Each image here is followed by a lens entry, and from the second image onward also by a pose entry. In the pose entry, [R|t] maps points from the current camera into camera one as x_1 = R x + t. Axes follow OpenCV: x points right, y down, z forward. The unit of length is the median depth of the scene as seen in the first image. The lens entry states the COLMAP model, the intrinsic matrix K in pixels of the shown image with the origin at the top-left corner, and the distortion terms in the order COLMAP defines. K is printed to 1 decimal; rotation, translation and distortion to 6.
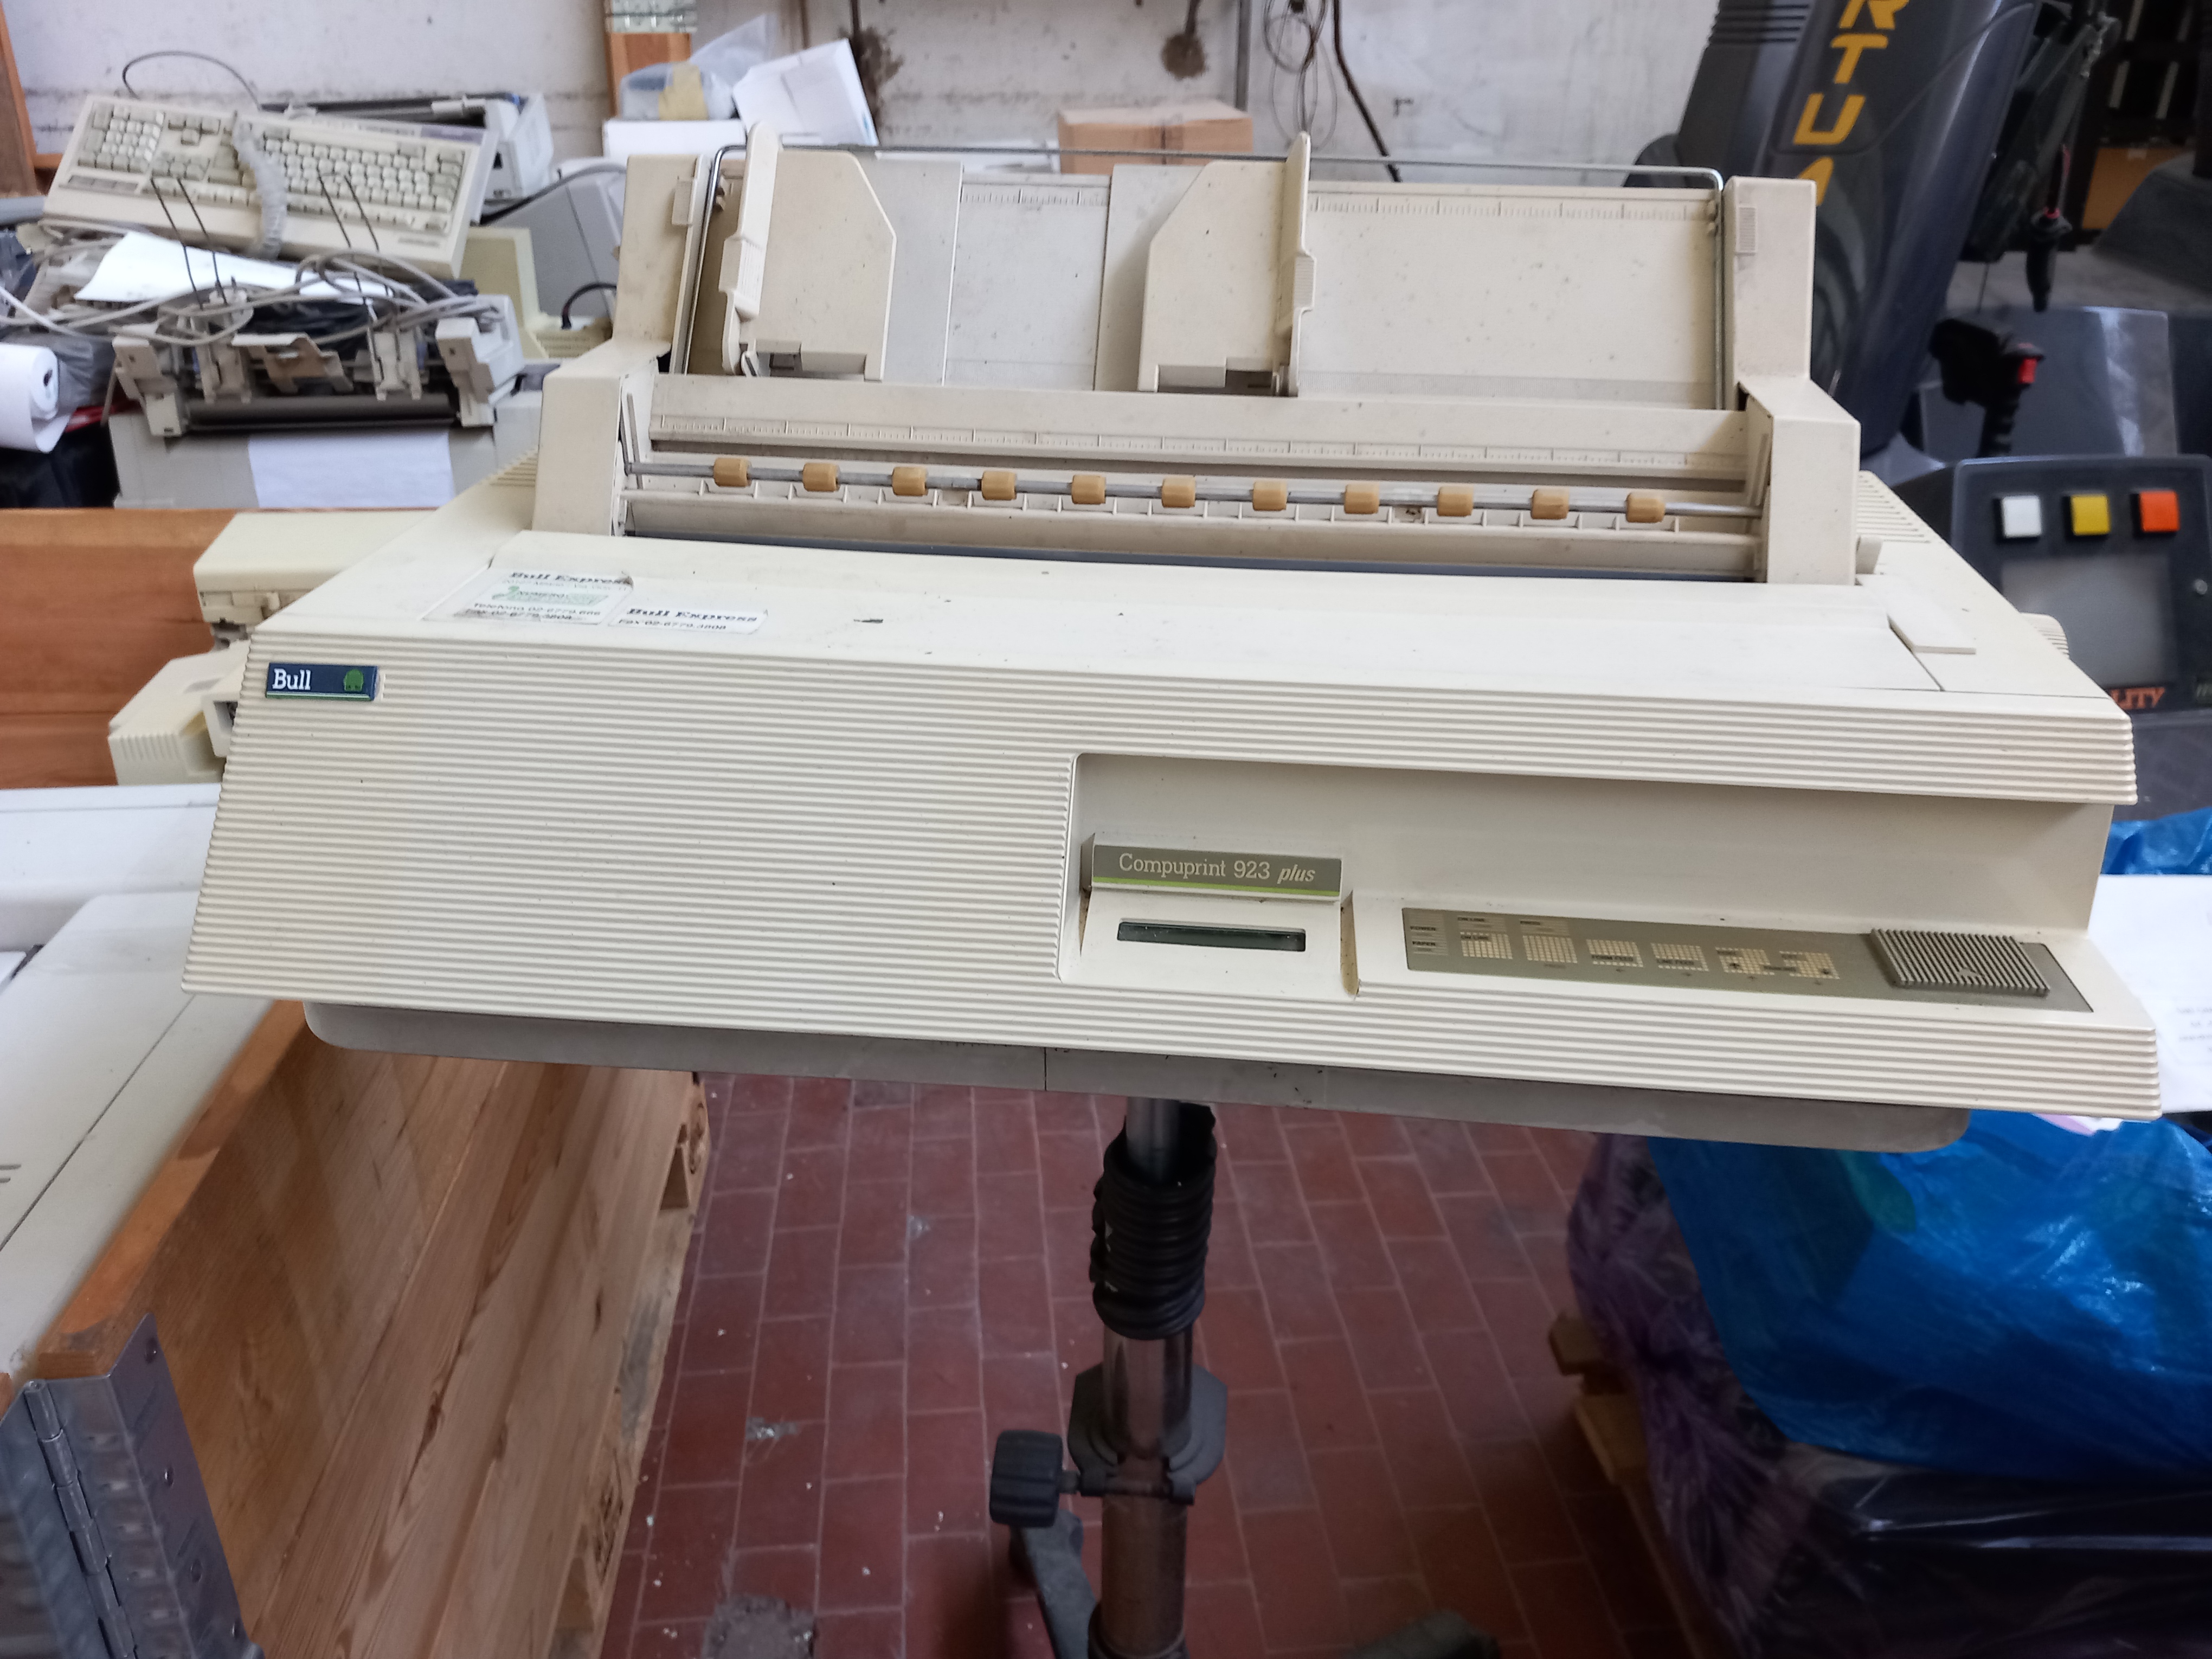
lens RADIAL K [[1721.8, 0, 1129.6], [0, 1721.8, 821.3], [0, 0, 1]] dist [0.020256, -0.053272]
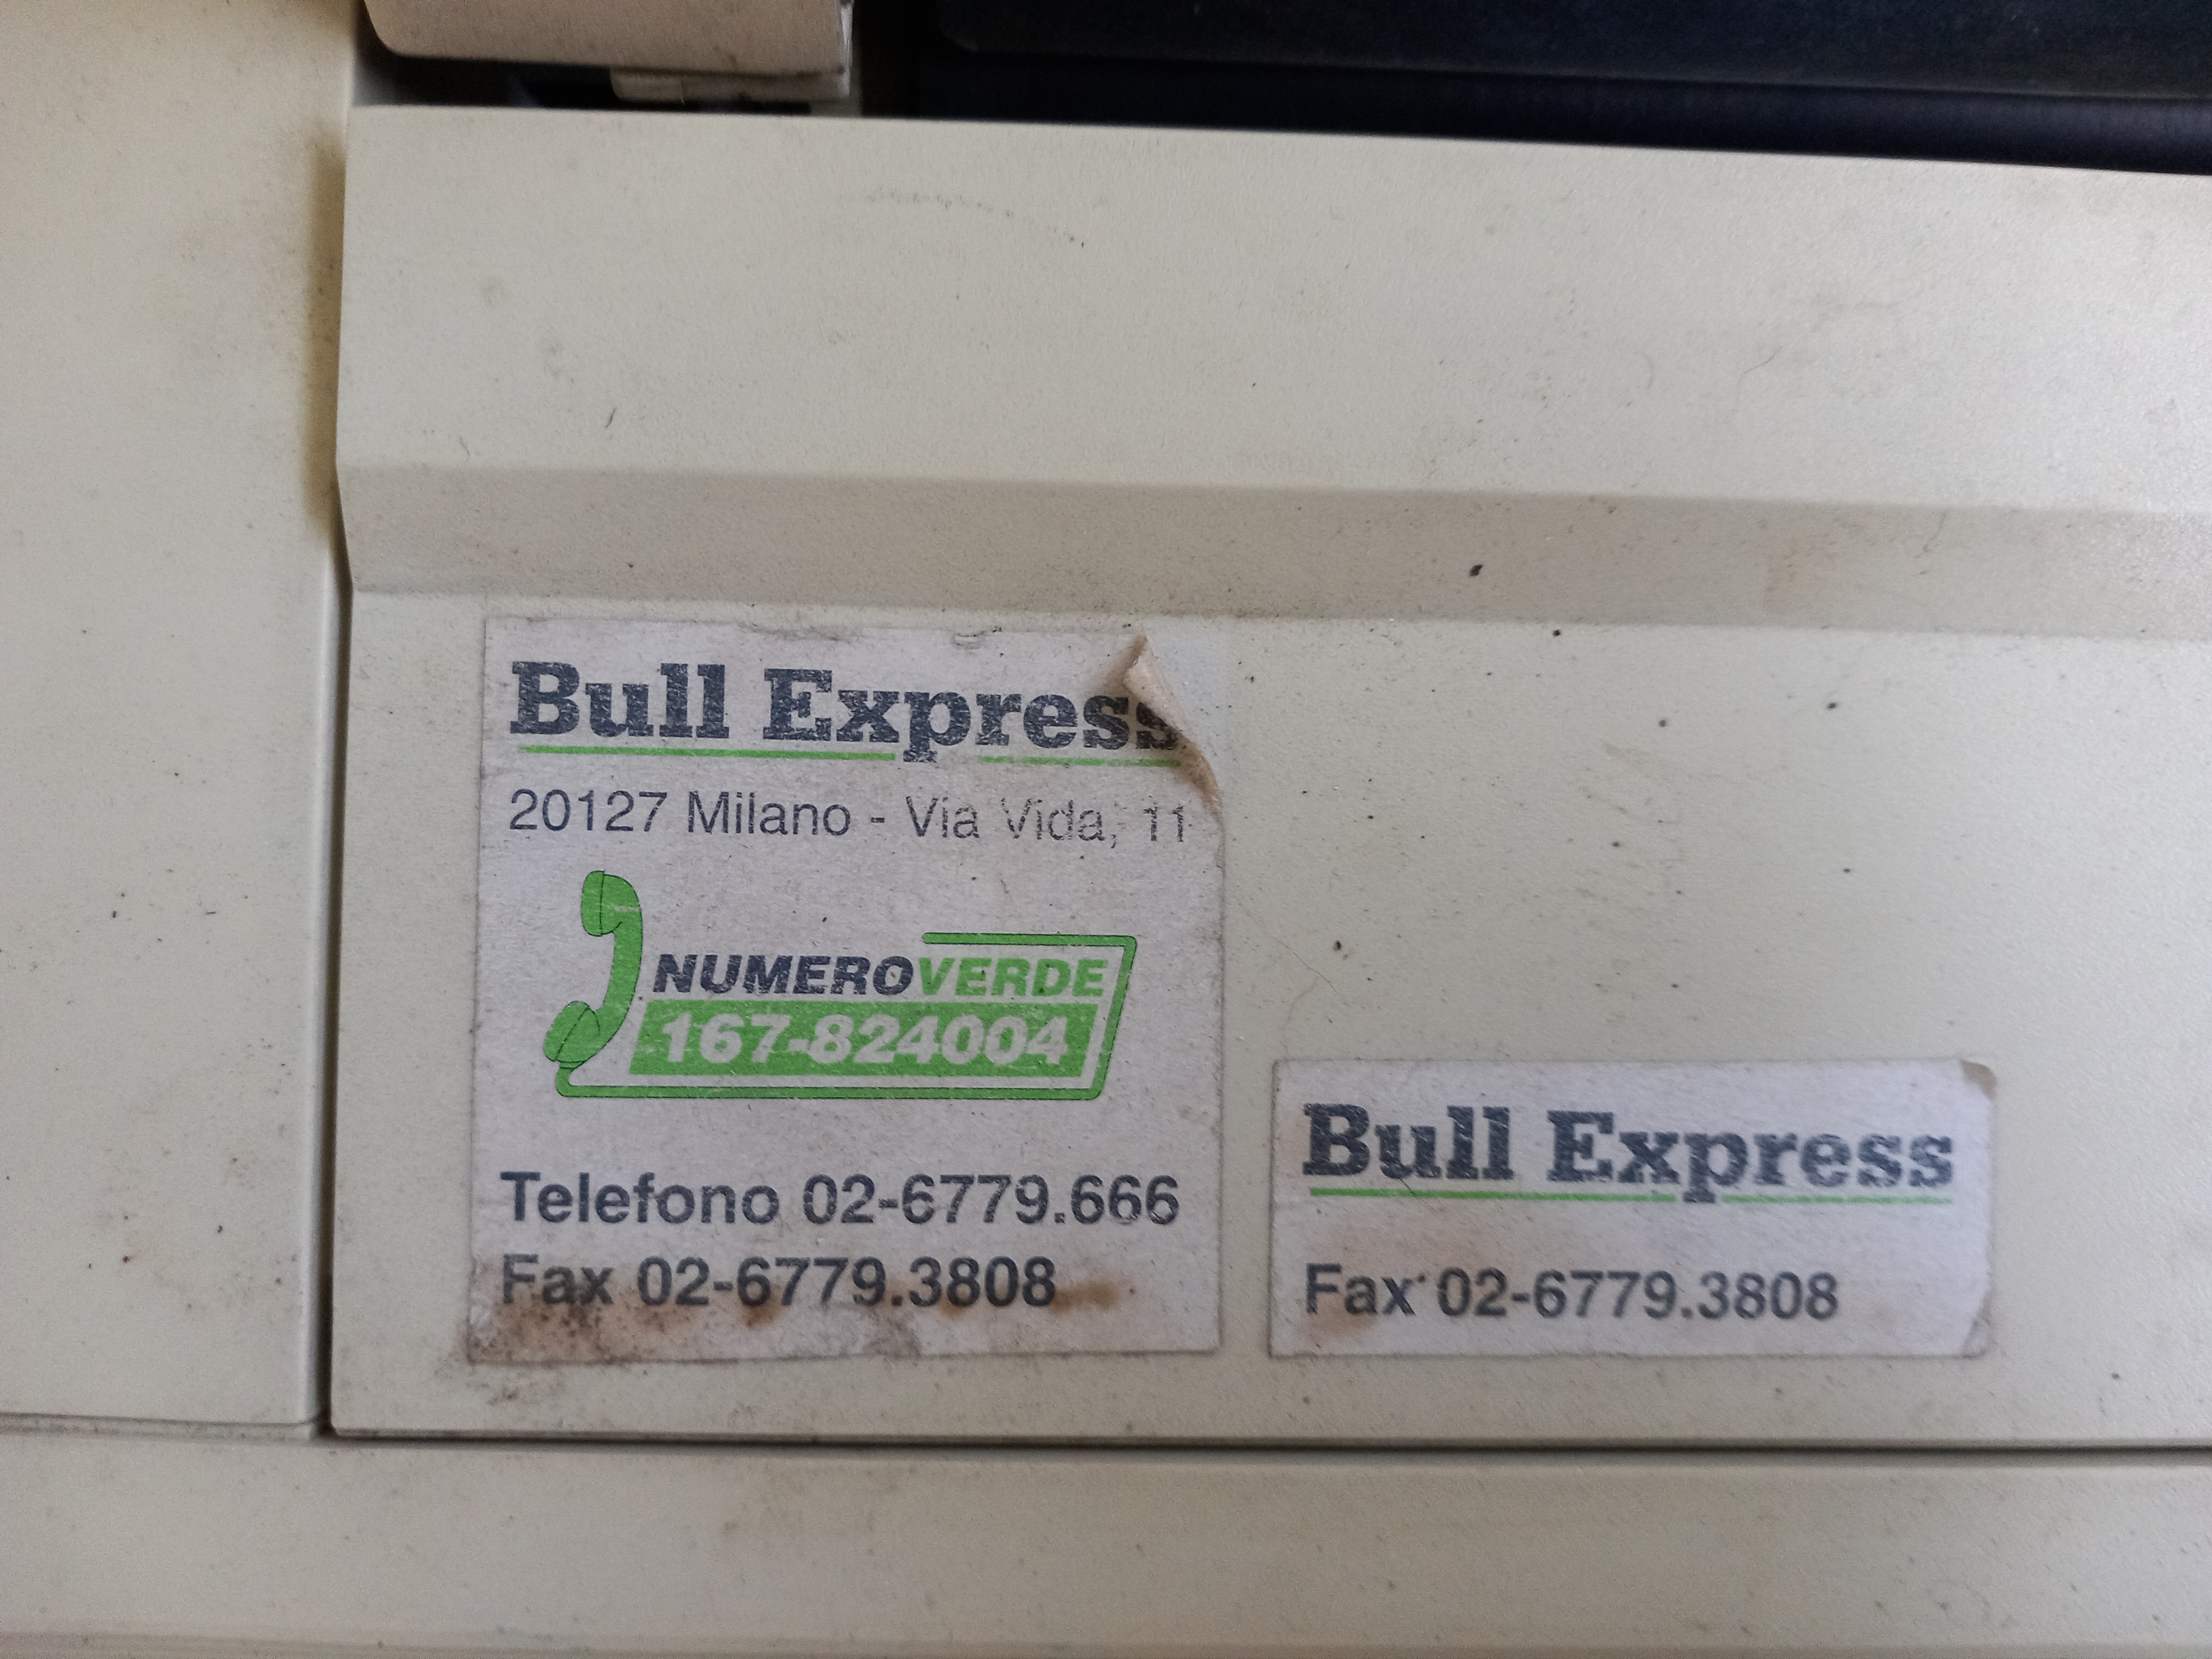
lens RADIAL K [[1721.8, 0, 1270.7], [0, 1721.8, 566.5], [0, 0, 1]] dist [0.020256, -0.053272]
pose [[0.997426, -0.070989, 0.010123, -0.248975], [0.024712, 0.472821, 0.880812, -0.278979], [-0.067315, -0.878294, 0.473358, 0.822742]]
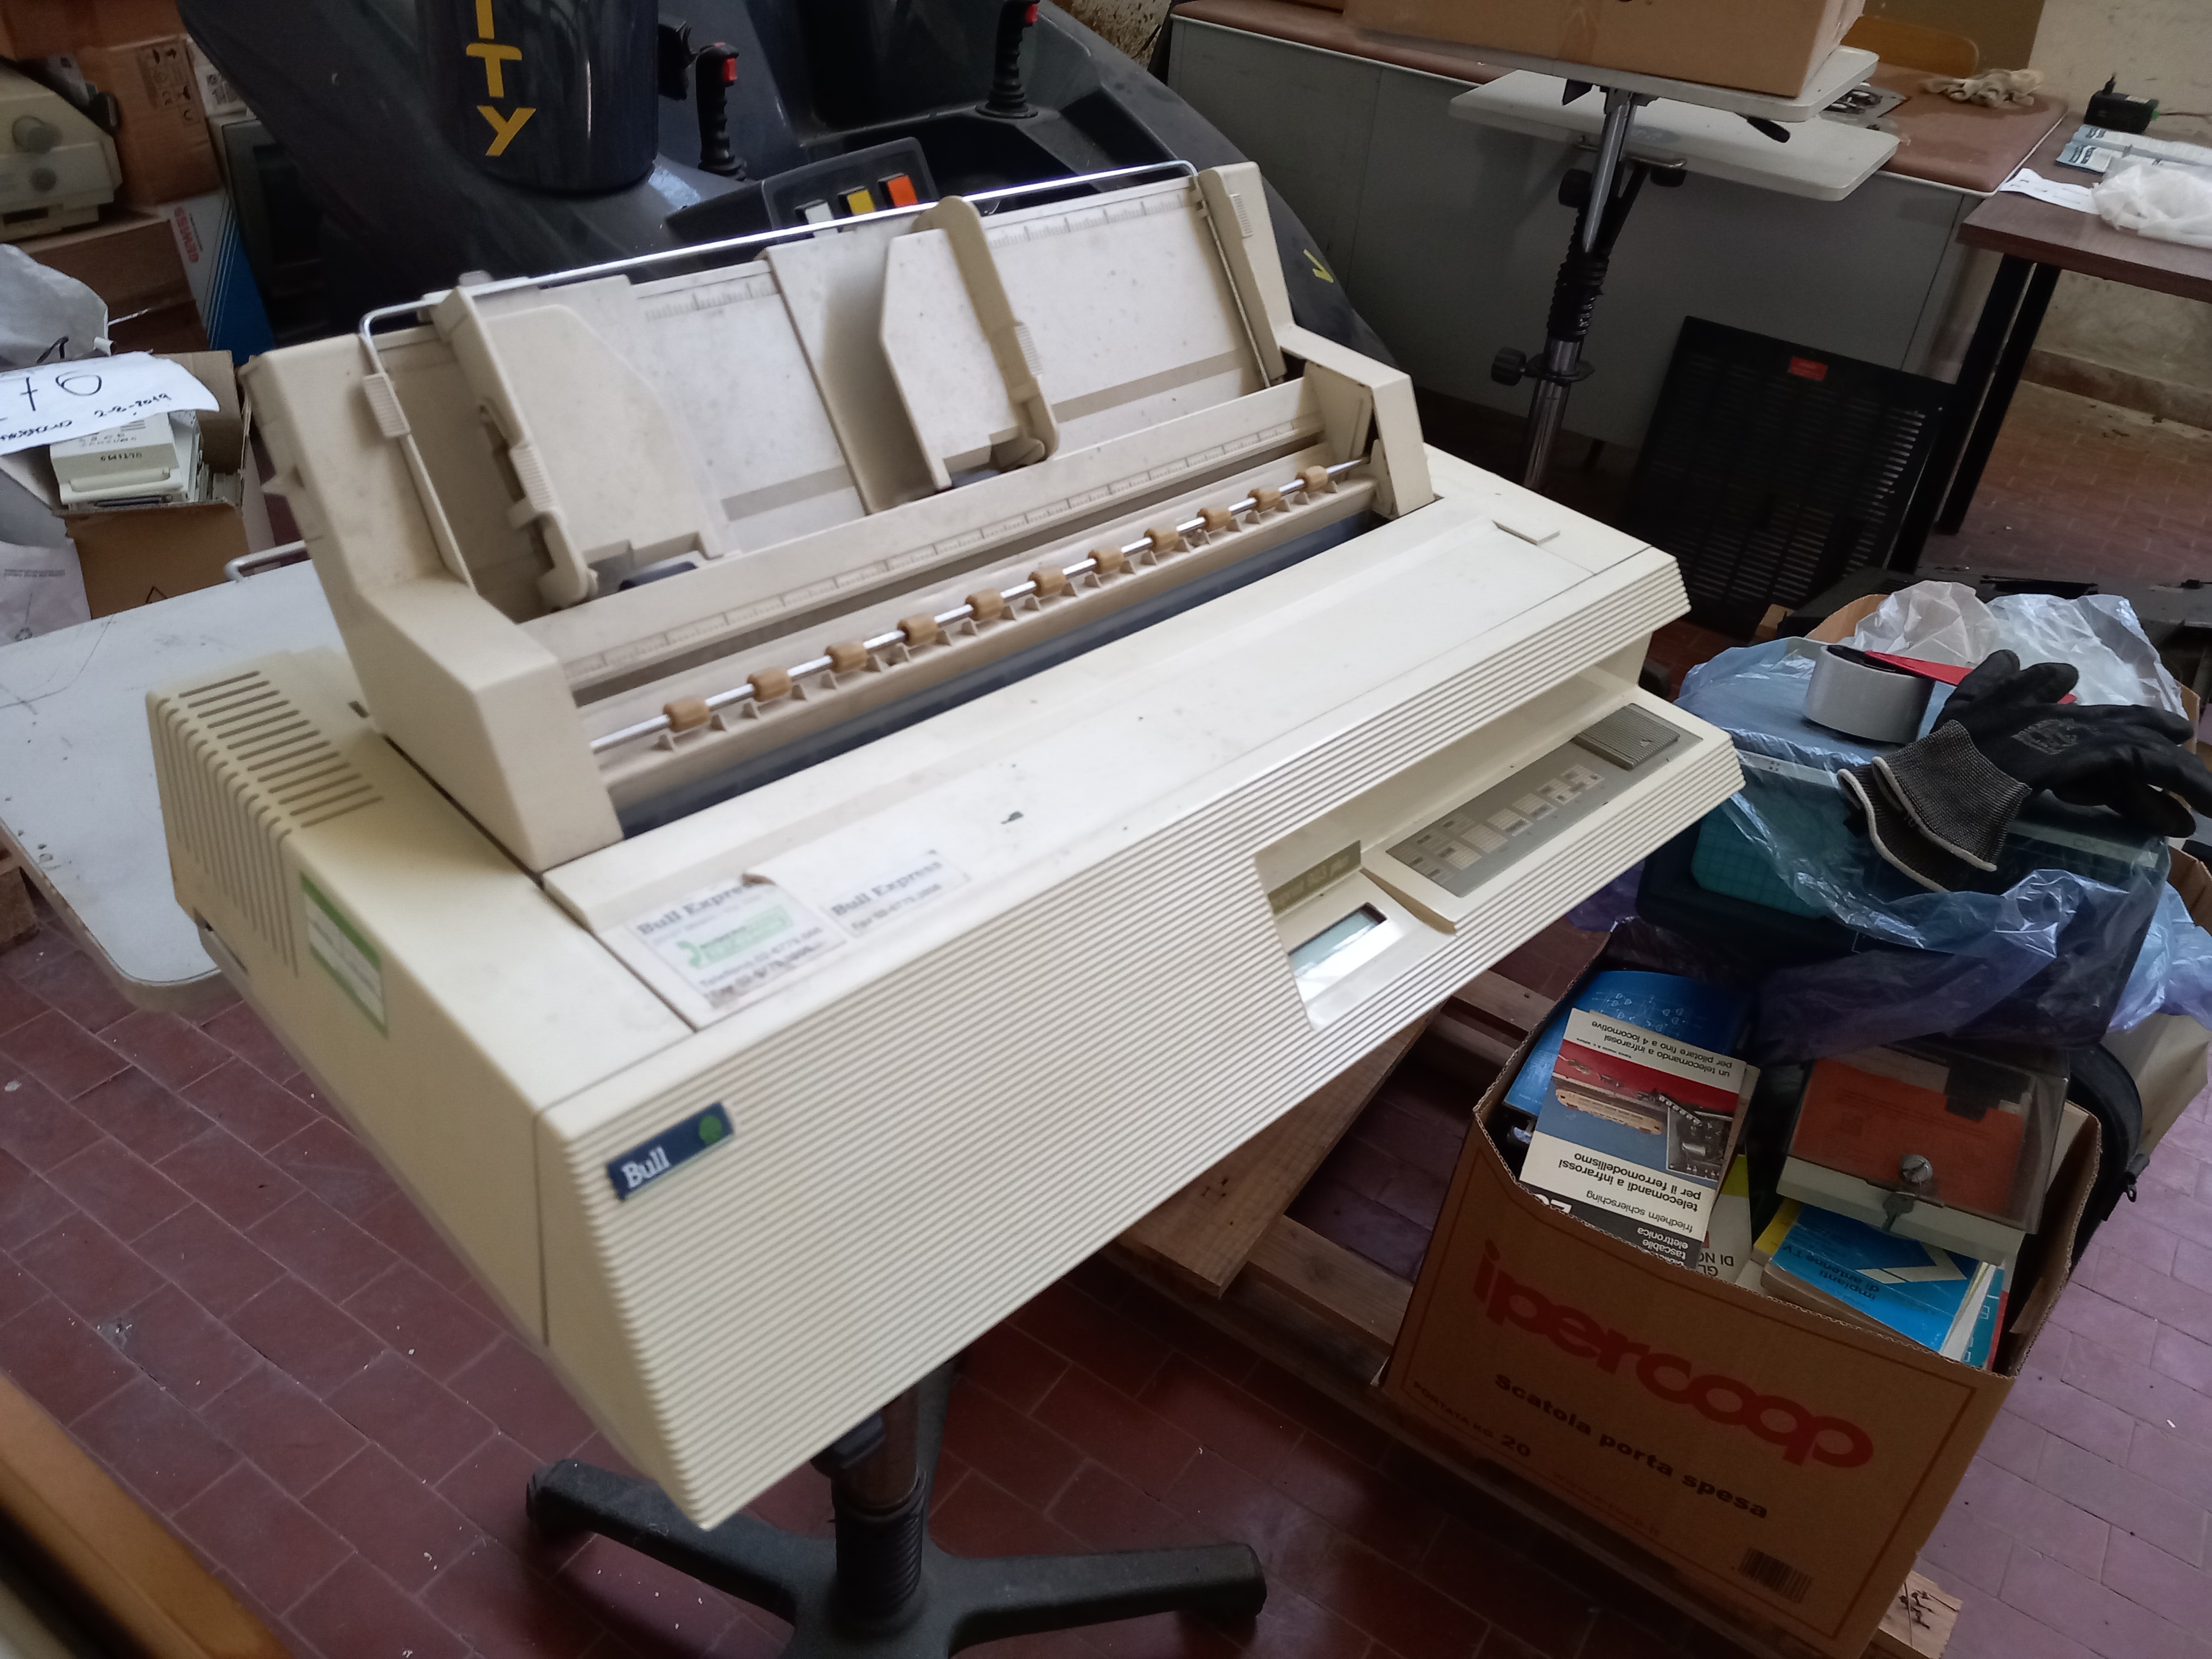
lens RADIAL K [[1721.8, 0, 1109.9], [0, 1721.8, 835.9], [0, 0, 1]] dist [0.020256, -0.053272]
pose [[0.638029, -0.419463, 0.645732, -0.673407], [0.259426, 0.906671, 0.332636, -0.372839], [-0.724995, -0.044712, 0.687302, 0.202902]]
